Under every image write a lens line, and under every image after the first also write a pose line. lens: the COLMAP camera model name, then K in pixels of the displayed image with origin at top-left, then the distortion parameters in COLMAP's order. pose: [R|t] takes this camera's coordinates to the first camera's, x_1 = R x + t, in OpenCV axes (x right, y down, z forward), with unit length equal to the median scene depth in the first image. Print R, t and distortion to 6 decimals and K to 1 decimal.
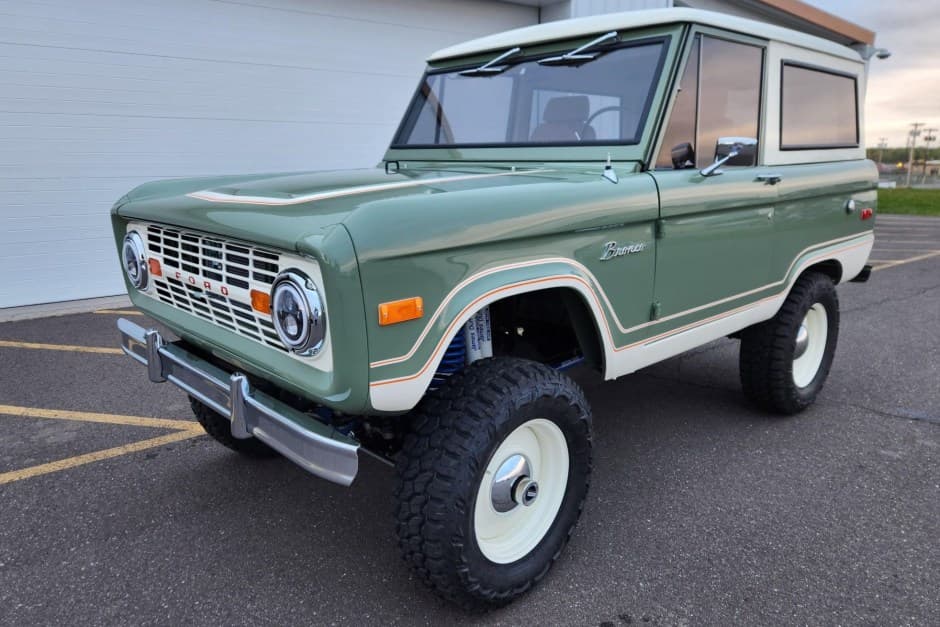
lens RADIAL K [[654.5, 0, 470.0], [0, 654.5, 313.5], [0, 0, 1]] dist [-0.001592, 0.000167]
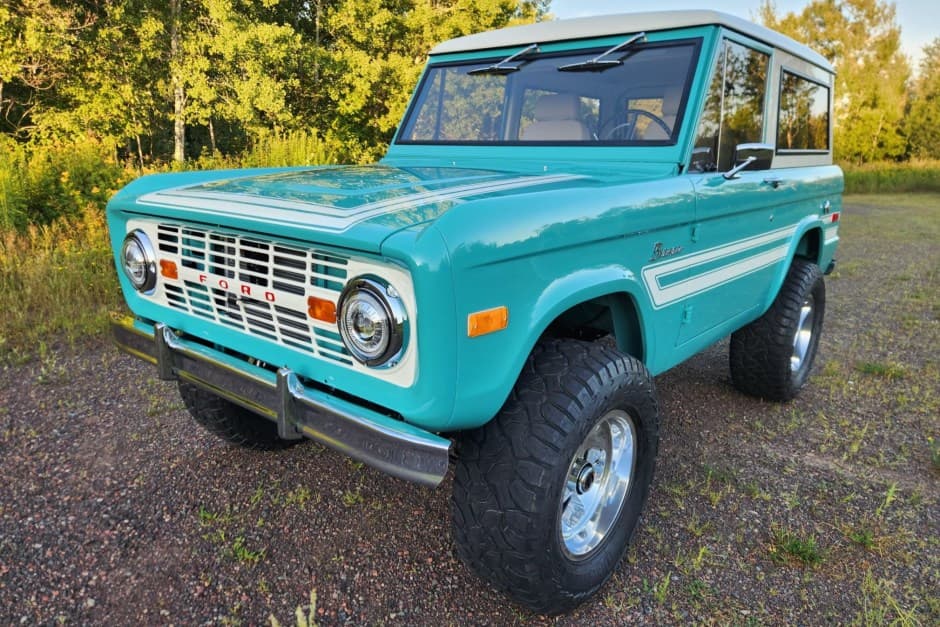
lens RADIAL K [[654.5, 0, 470.0], [0, 654.5, 313.5], [0, 0, 1]] dist [-0.001592, 0.000167]
pose [[0.993641, -0.004408, 0.112507, -0.188959], [0.003817, 0.999978, 0.005464, -0.014536], [-0.112529, -0.005000, 0.993636, 0.057009]]
